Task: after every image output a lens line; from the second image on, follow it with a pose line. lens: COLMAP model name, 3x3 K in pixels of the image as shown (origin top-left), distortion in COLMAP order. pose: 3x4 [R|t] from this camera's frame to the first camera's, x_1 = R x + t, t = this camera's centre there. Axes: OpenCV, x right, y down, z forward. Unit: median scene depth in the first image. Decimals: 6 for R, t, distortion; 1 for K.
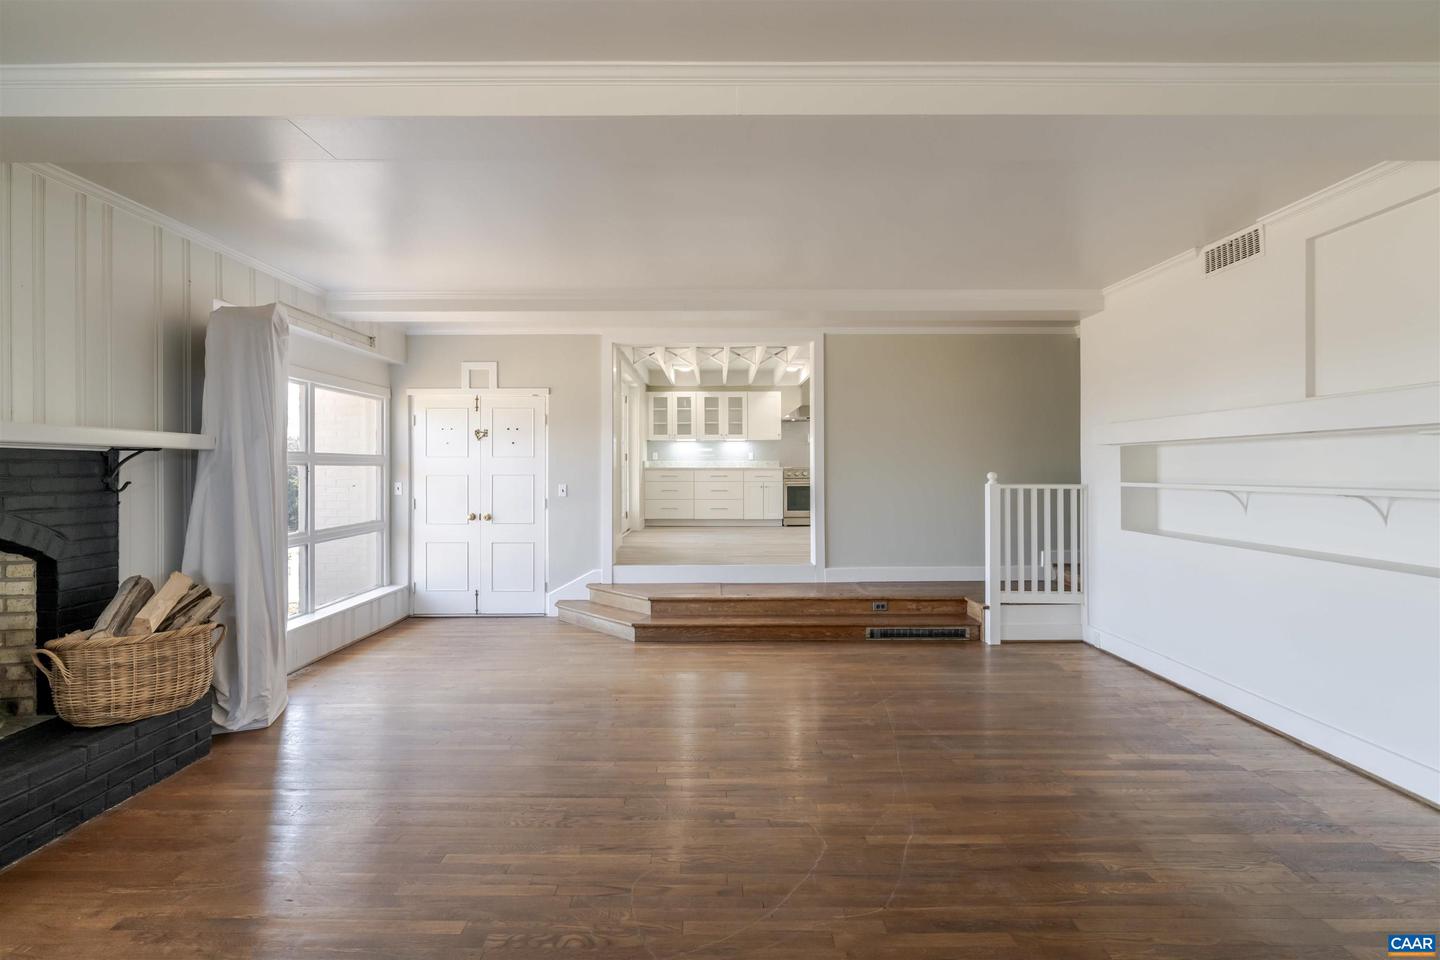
lens RADIAL K [[663.3, 0, 718.7], [0, 663.3, 474.1], [0, 0, 1]] dist [-0.000776, -0.000295]
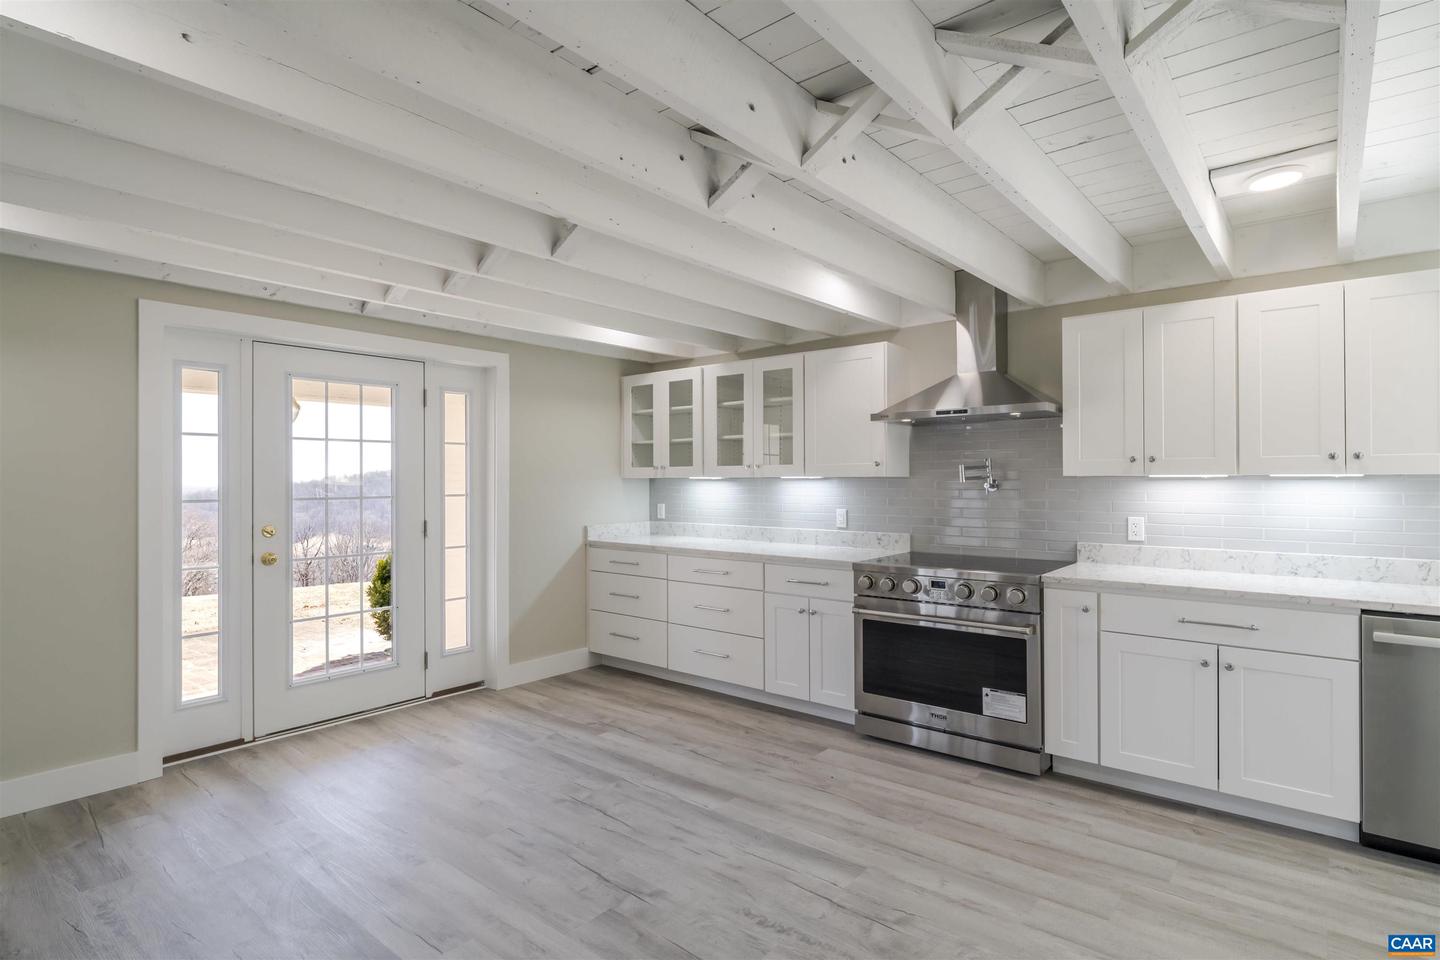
lens RADIAL K [[729.4, 0, 720.0], [0, 729.4, 480.0], [0, 0, 1]] dist [-0.000698, -0.000391]
pose [[0.769775, 0.002130, -0.638312, 0.543690], [-0.003152, 0.999995, -0.000464, -0.099579], [0.638308, 0.002369, 0.769778, 1.276260]]
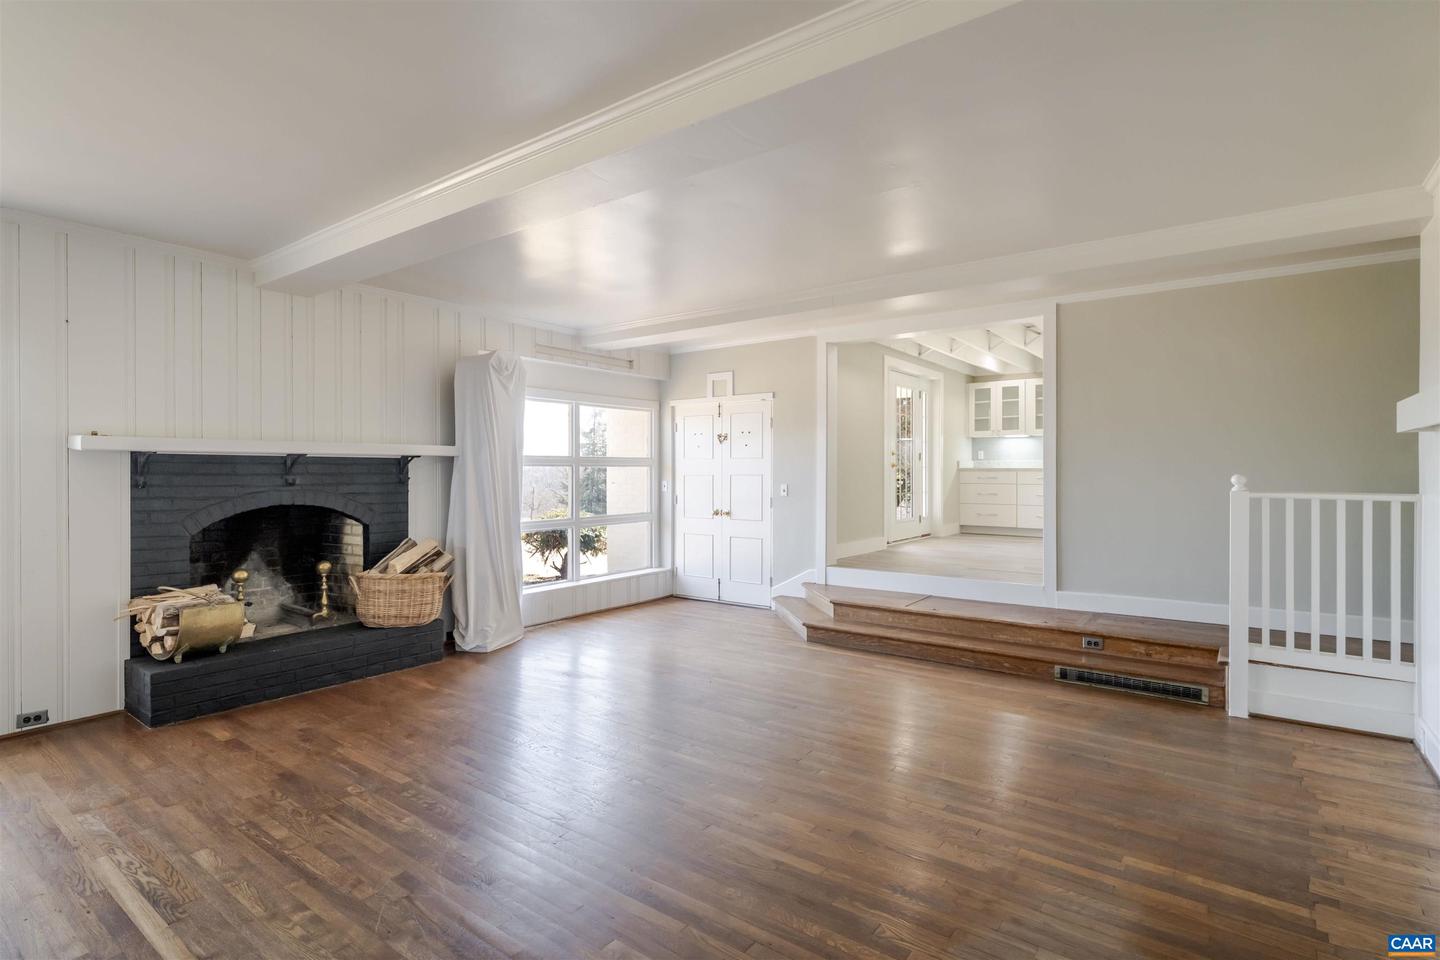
lens RADIAL K [[710.1, 0, 720.0], [0, 710.1, 480.0], [0, 0, 1]] dist [-0.001403, -0.000340]
pose [[0.802823, 0.009826, -0.596136, 0.389802], [-0.005433, 0.999943, 0.009165, -0.000920], [0.596193, -0.004119, 0.802831, 0.054615]]
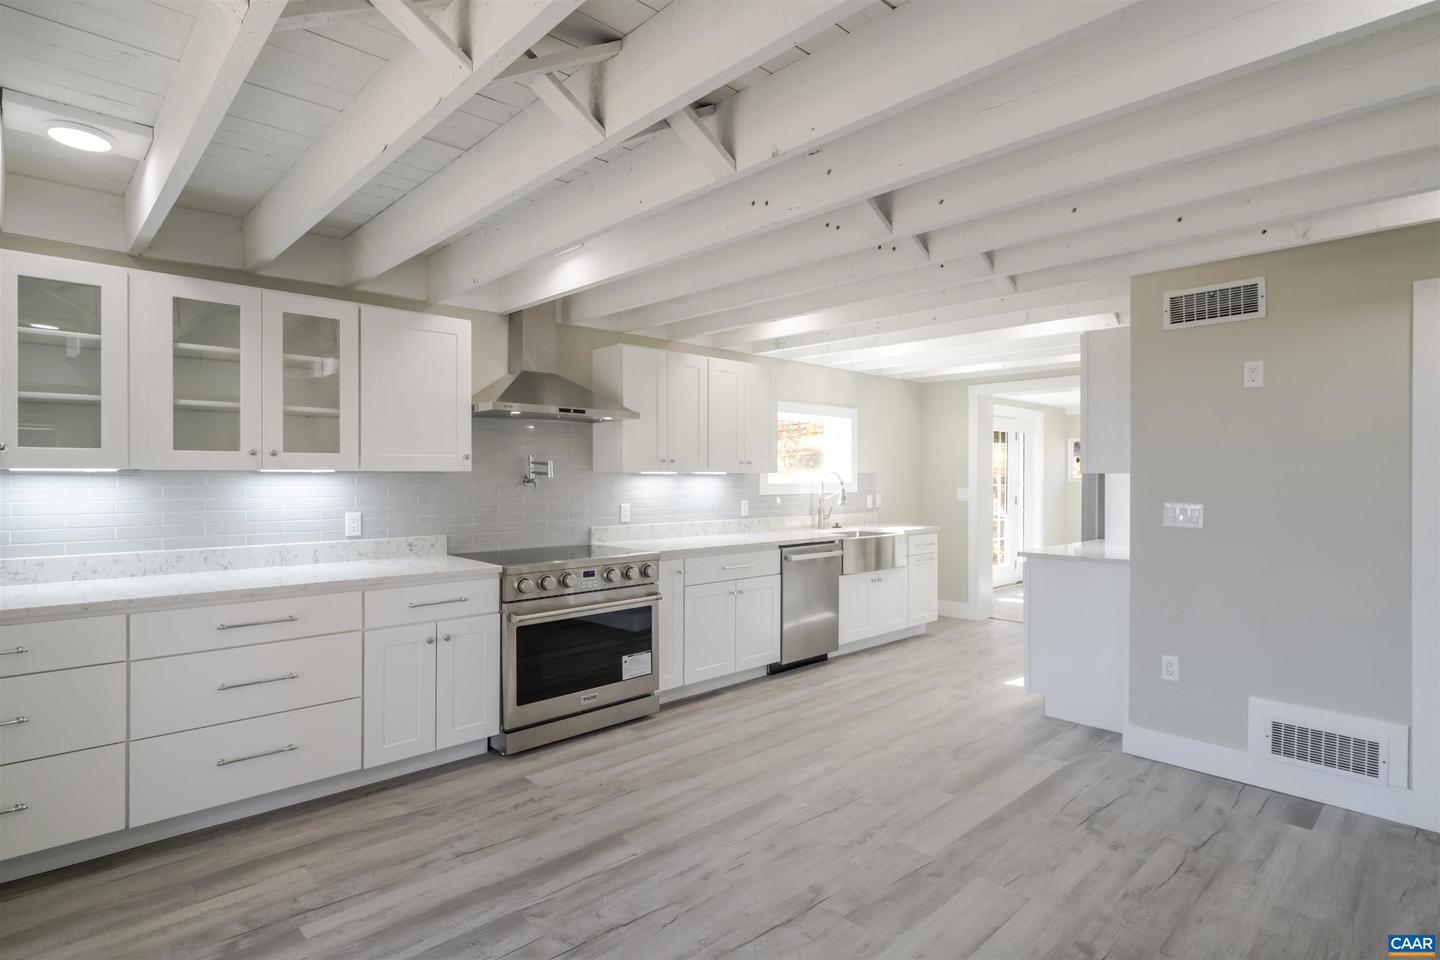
lens RADIAL K [[744.1, 0, 720.0], [0, 744.1, 480.0], [0, 0, 1]] dist [0.001695, -0.000221]
pose [[0.725516, 0.001189, 0.688205, -0.126684], [-0.002500, 0.999996, 0.000907, -0.096990], [-0.688201, -0.002378, 0.725516, 1.307005]]
